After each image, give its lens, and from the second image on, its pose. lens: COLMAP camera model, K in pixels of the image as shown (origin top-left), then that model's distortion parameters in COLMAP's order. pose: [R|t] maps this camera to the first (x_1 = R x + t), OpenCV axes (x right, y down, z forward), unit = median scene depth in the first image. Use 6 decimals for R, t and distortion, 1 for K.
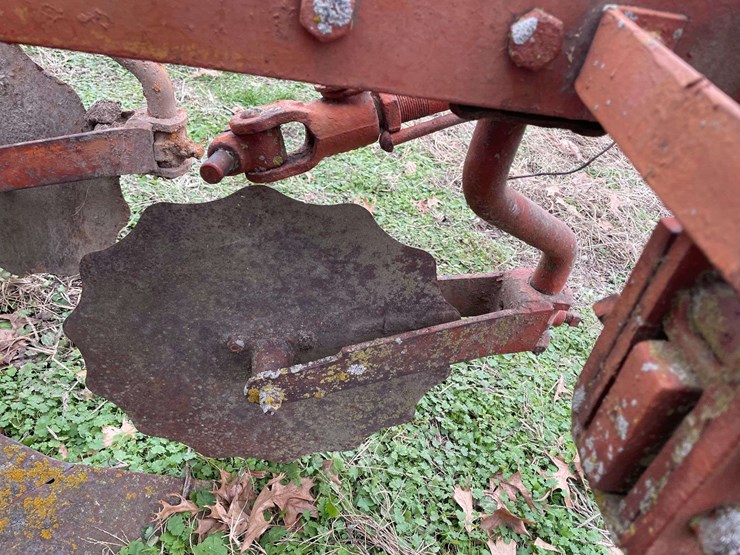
lens RADIAL K [[555.2, 0, 373.0], [0, 555.2, 281.2], [0, 0, 1]] dist [0.089486, -0.121697]
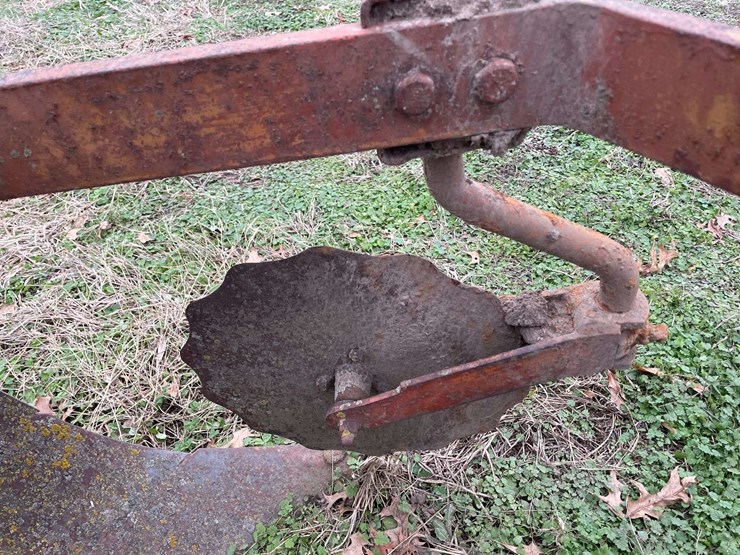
lens RADIAL K [[555.2, 0, 373.0], [0, 555.2, 281.2], [0, 0, 1]] dist [0.089486, -0.121697]
pose [[0.964460, -0.211985, -0.157729, -0.283363], [0.223788, 0.972723, 0.061065, -0.222993], [0.140482, -0.094193, 0.985592, 0.093238]]
